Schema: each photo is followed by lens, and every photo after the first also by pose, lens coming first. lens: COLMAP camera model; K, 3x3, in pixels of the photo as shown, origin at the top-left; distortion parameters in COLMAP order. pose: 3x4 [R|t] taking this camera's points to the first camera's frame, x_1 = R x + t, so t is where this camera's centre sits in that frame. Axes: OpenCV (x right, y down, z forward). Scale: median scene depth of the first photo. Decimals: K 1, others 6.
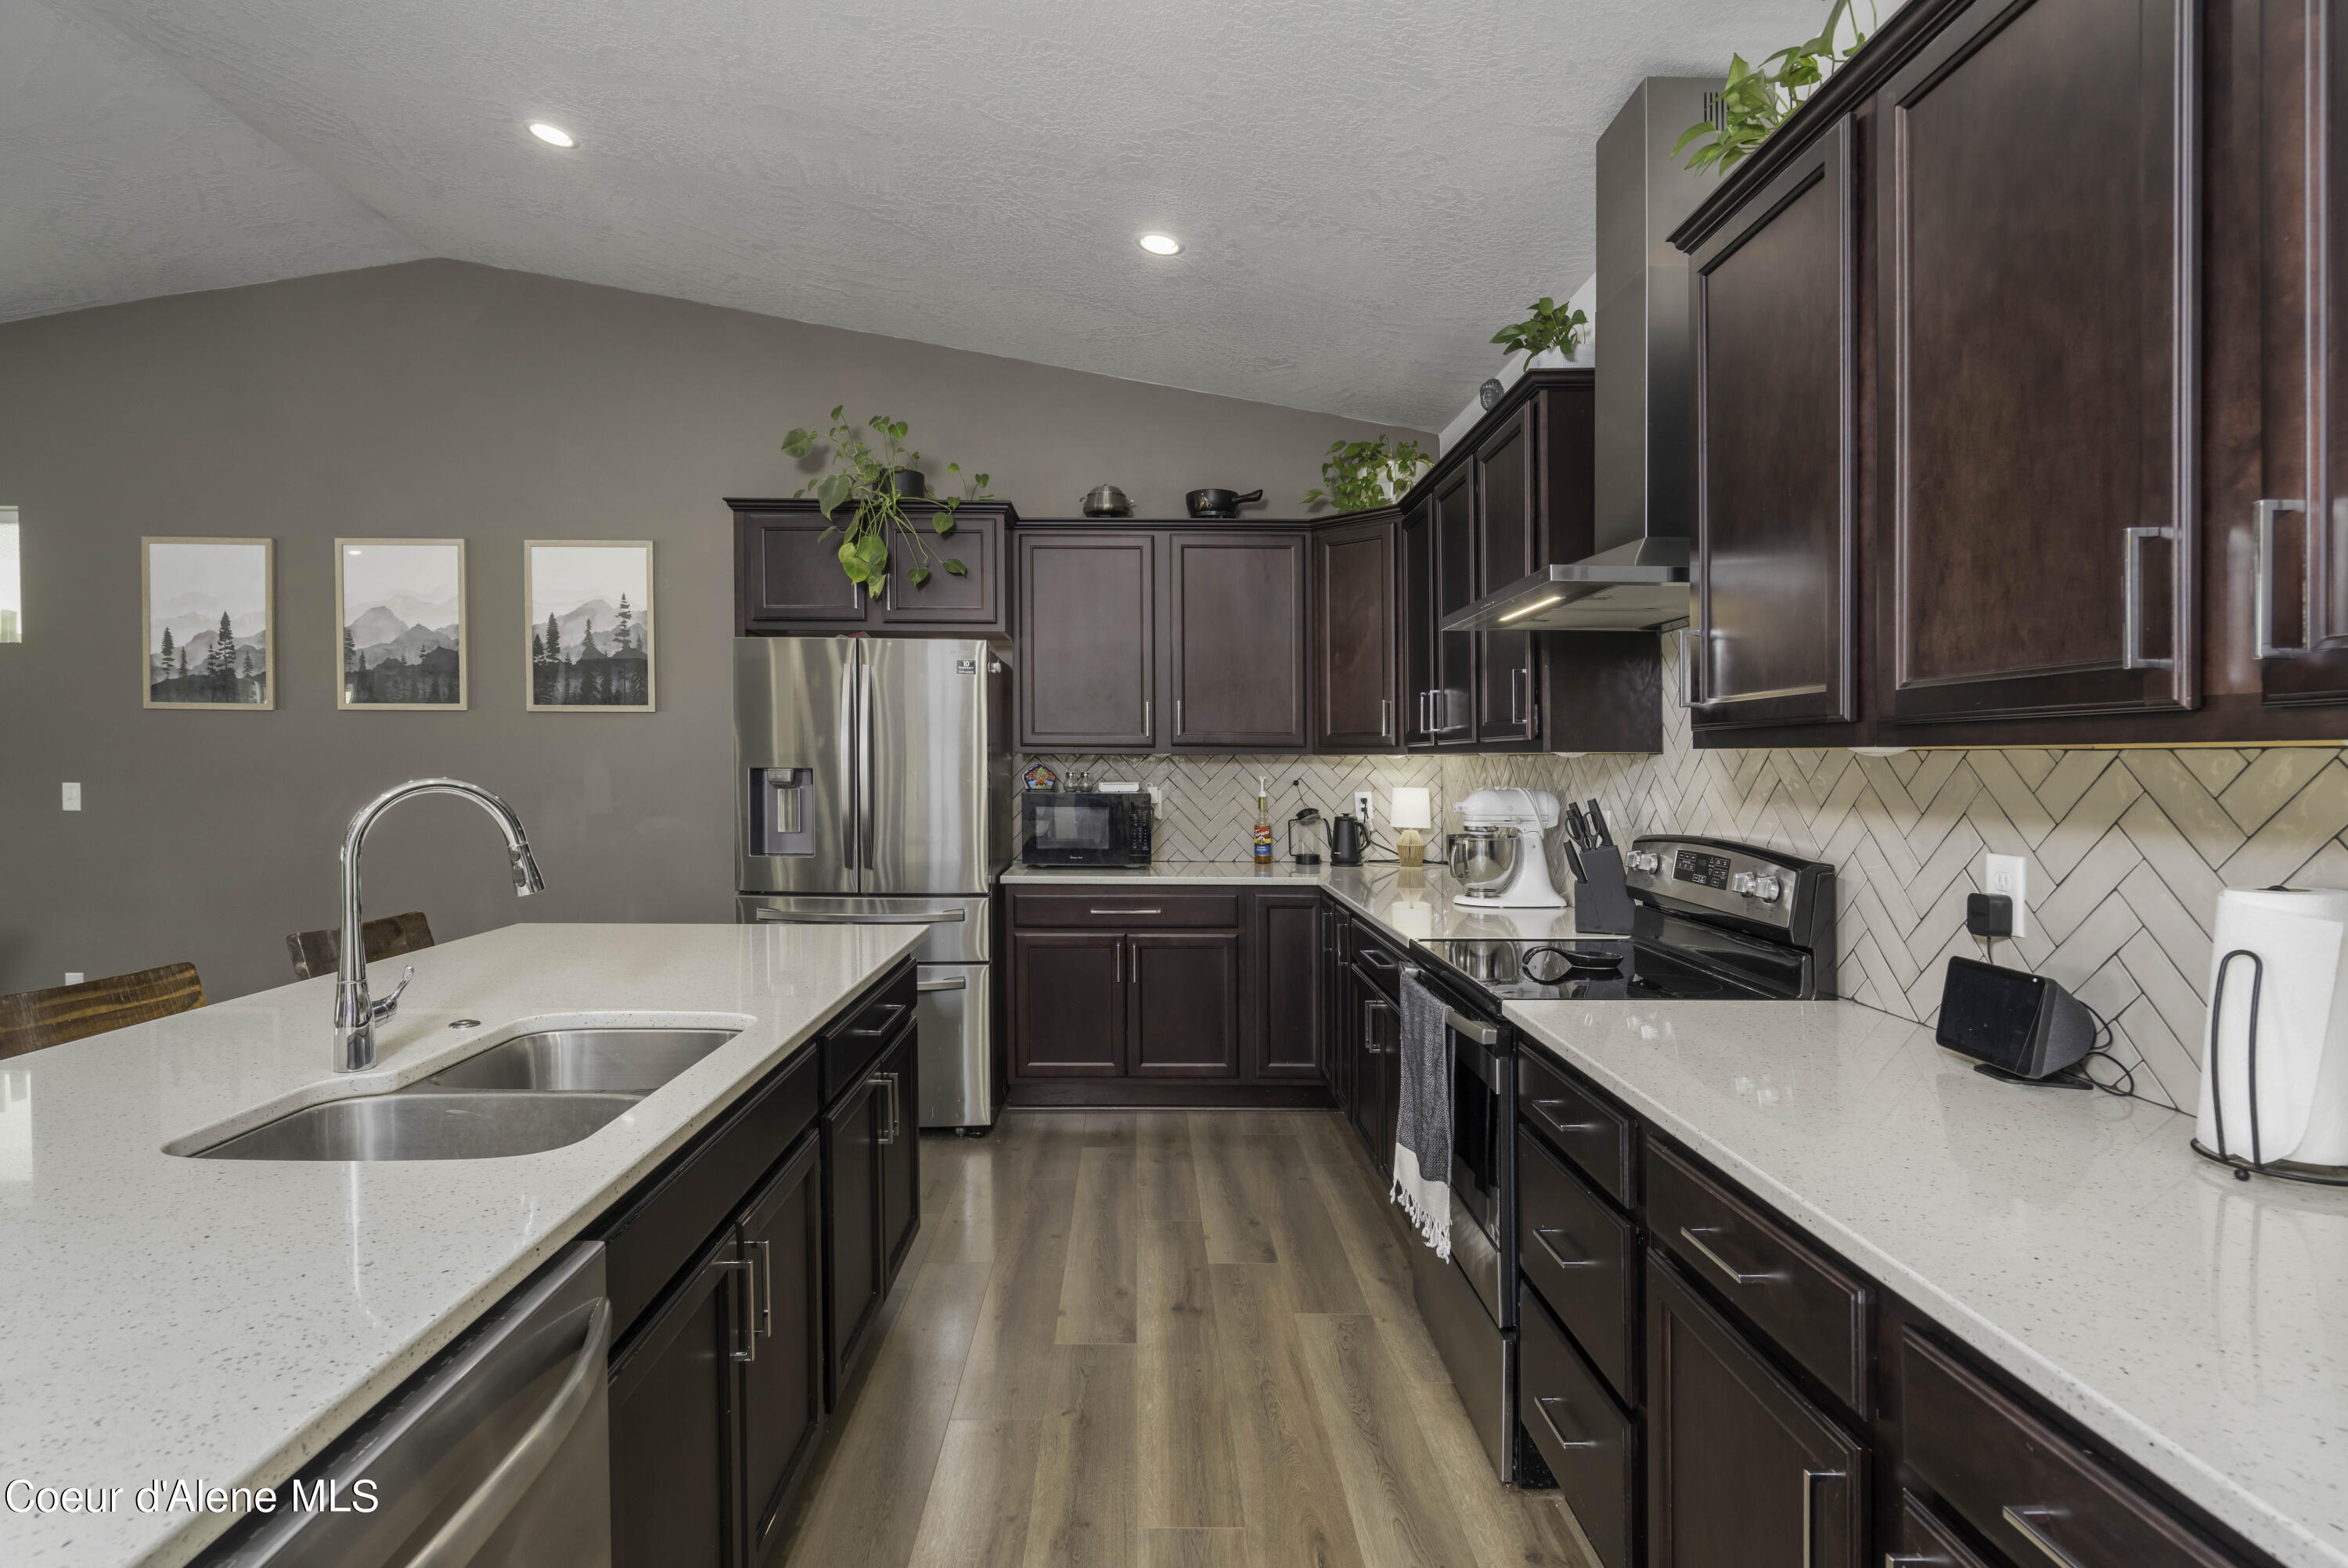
lens RADIAL K [[1175.4, 0, 1146.0], [0, 1175.4, 790.6], [0, 0, 1]] dist [0.002653, 0.000586]
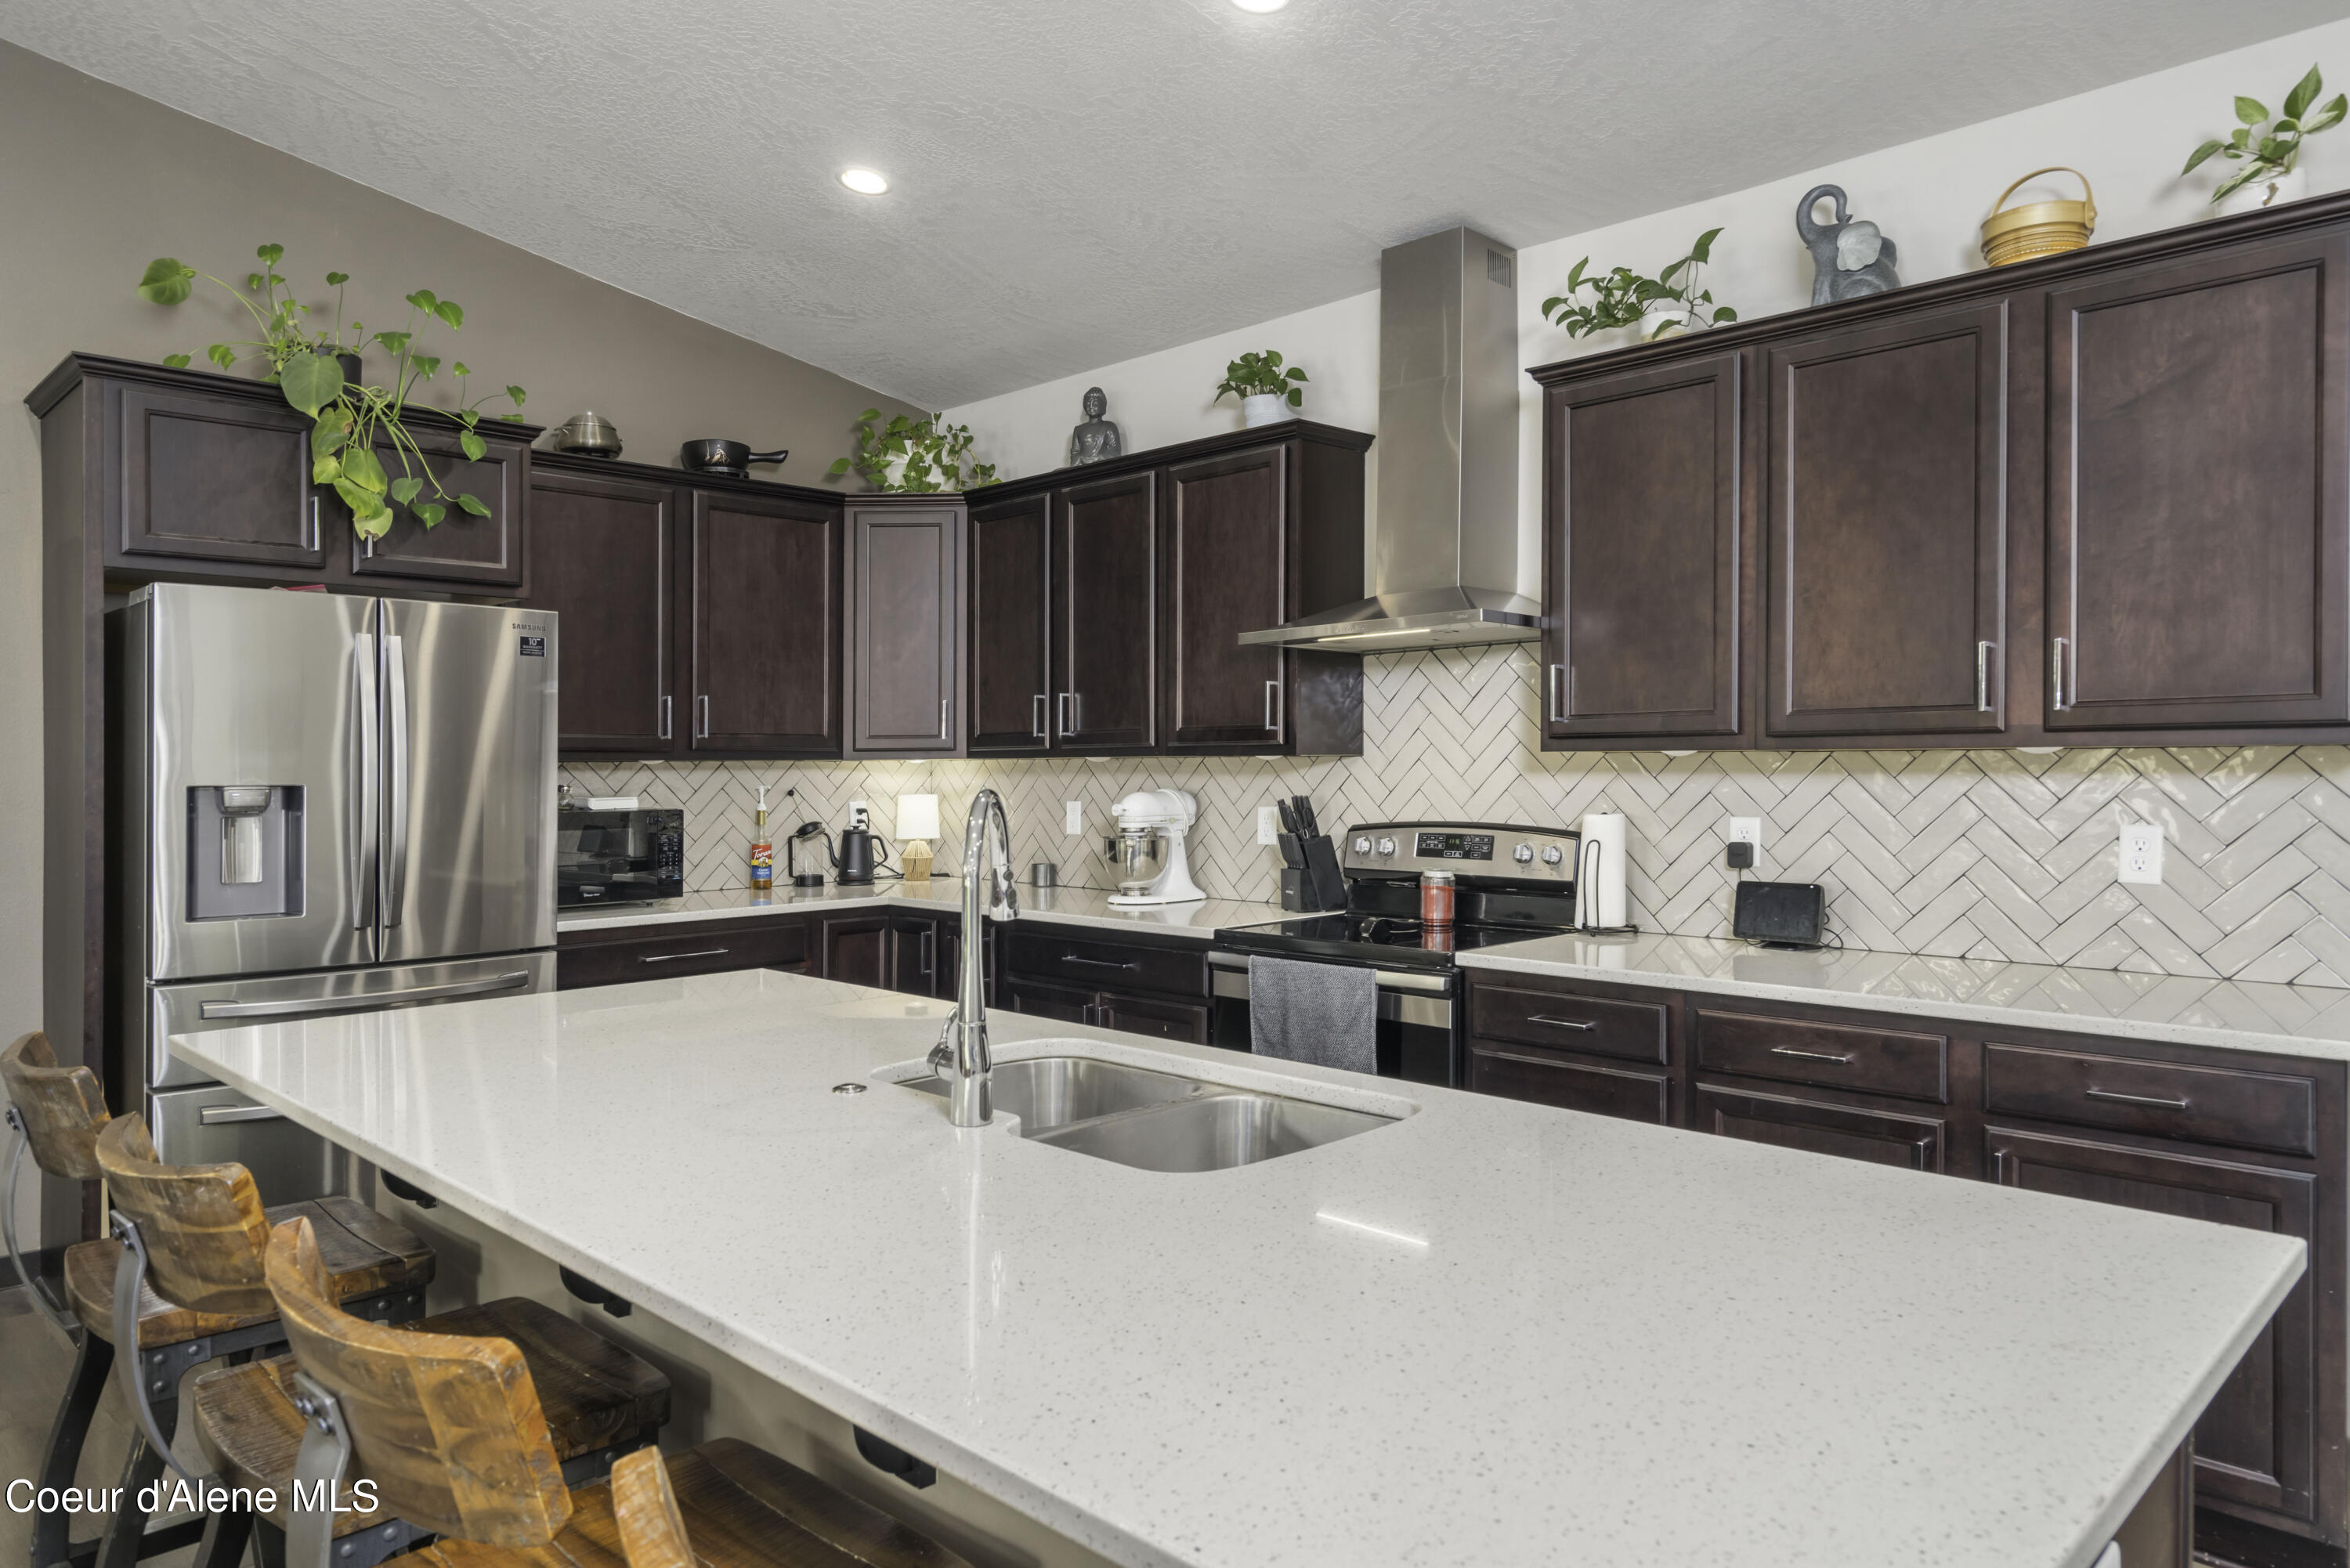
lens RADIAL K [[1511.2, 0, 1137.2], [0, 1511.2, 779.7], [0, 0, 1]] dist [0.003804, 0.003499]
pose [[0.715605, -0.015705, 0.698329, -0.502108], [0.027739, 0.999598, -0.005945, -0.002749], [-0.697954, 0.023625, 0.715752, 0.040383]]
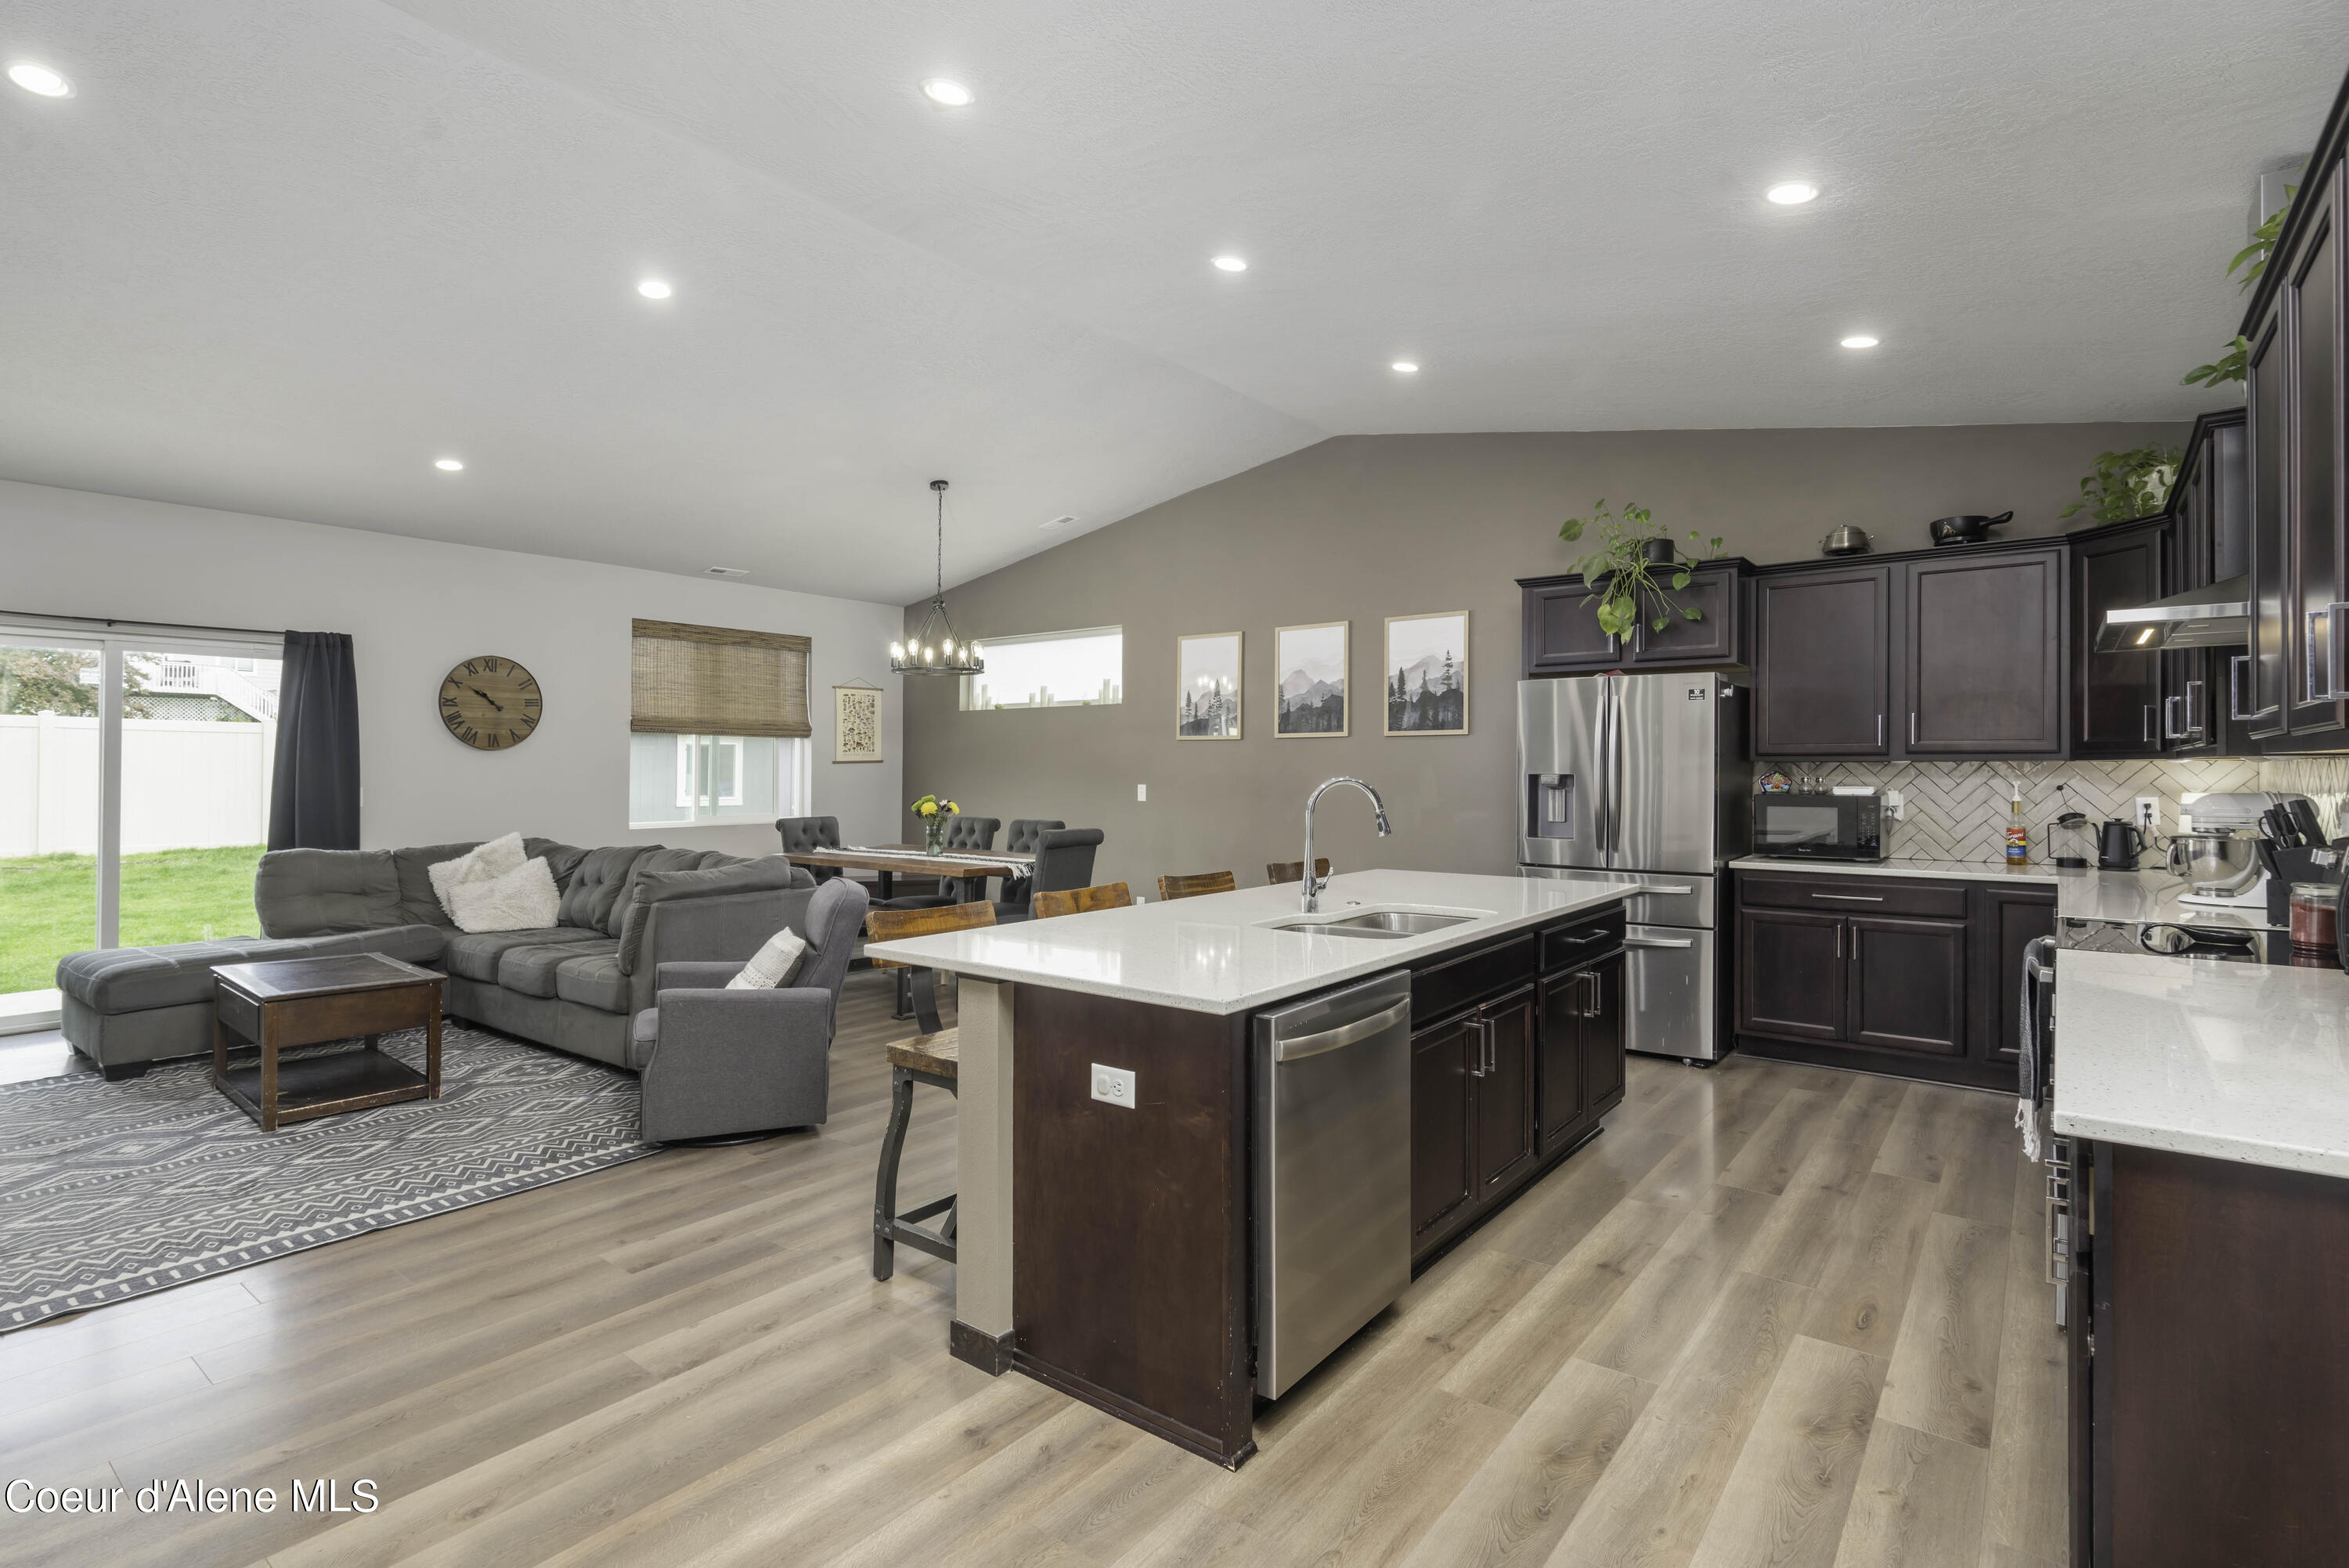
lens RADIAL K [[1103.5, 0, 1161.7], [0, 1103.5, 823.1], [0, 0, 1]] dist [-0.001190, -0.000393]
pose [[0.775762, 0.024666, -0.630543, 0.138360], [-0.009424, 0.999577, 0.027508, 0.005811], [0.630955, -0.015397, 0.775667, -0.262406]]
